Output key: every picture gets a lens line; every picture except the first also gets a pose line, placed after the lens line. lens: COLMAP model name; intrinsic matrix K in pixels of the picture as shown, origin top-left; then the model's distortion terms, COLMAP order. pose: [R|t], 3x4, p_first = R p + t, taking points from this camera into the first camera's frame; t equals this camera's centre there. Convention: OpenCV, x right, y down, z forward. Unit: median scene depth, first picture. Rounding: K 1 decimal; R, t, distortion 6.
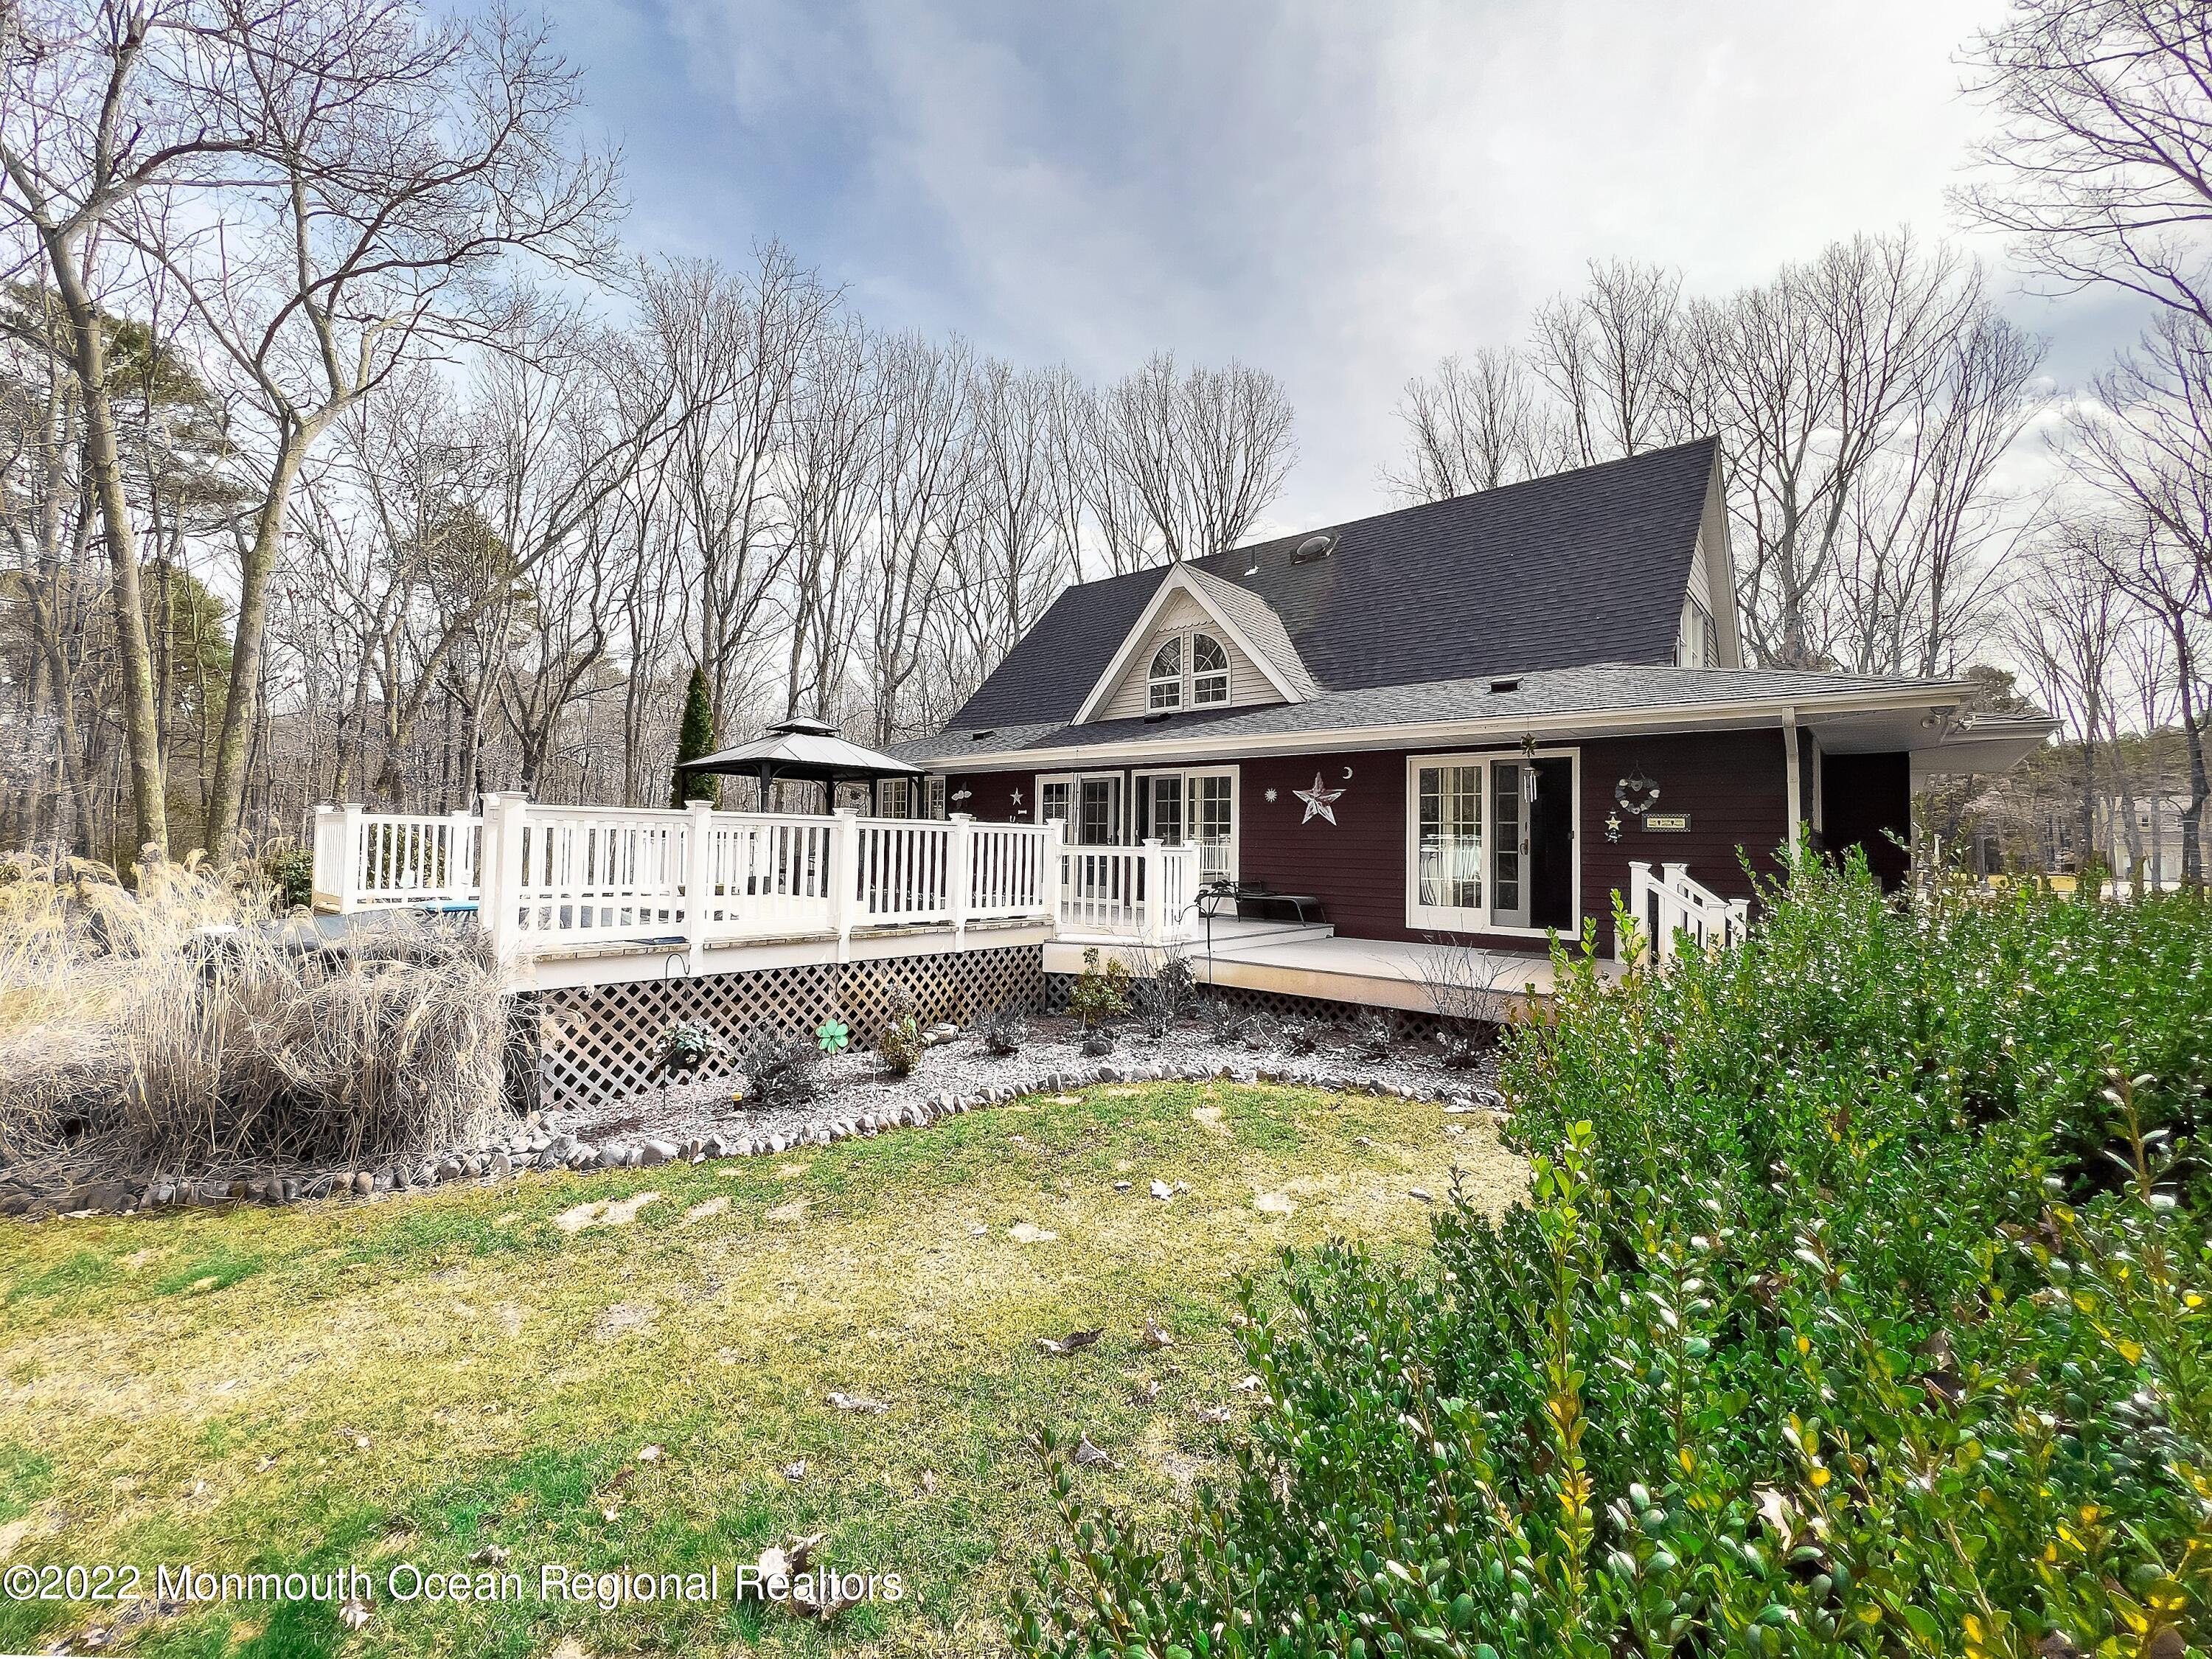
lens RADIAL K [[905.2, 0, 1106.0], [0, 905.2, 829.5], [0, 0, 1]] dist [0.000488, 0.000014]
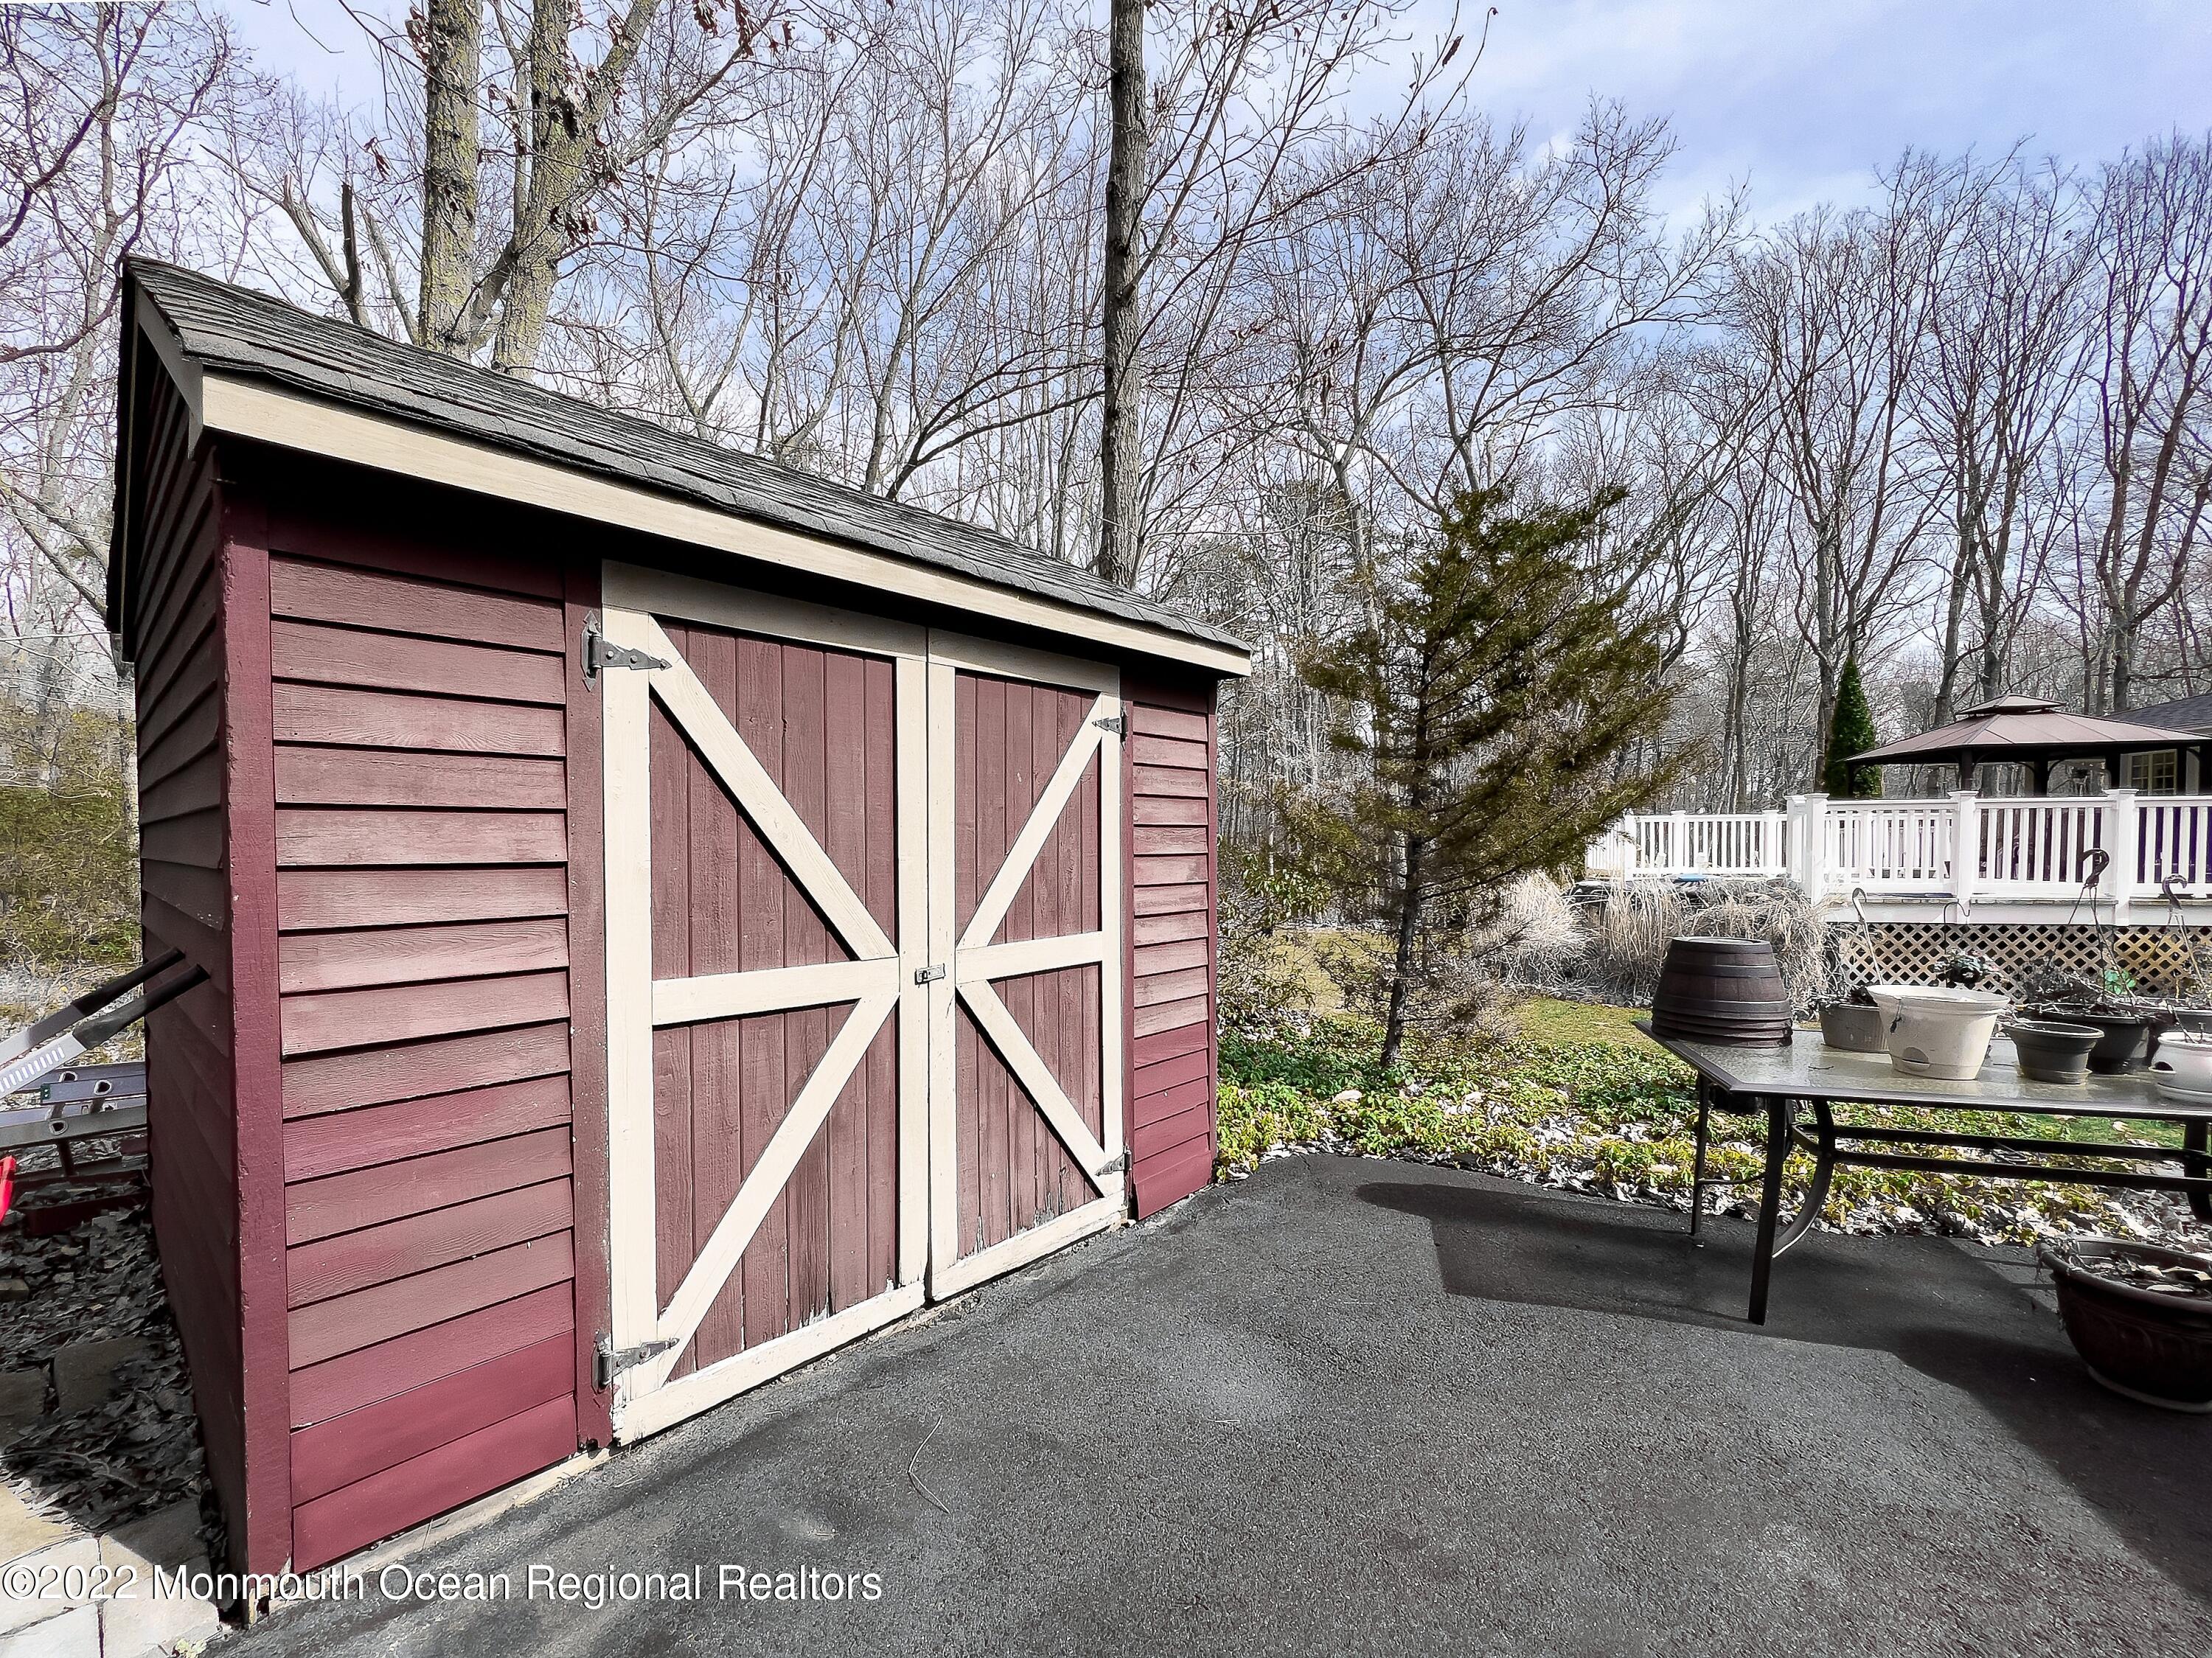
lens RADIAL K [[856.1, 0, 1106.0], [0, 856.1, 829.0], [0, 0, 1]] dist [-0.000501, 0.000033]
pose [[0.441716, -0.037707, -0.896362, 0.122922], [0.030344, 0.999173, -0.027079, 0.013974], [0.896642, -0.015238, 0.442495, -0.645616]]
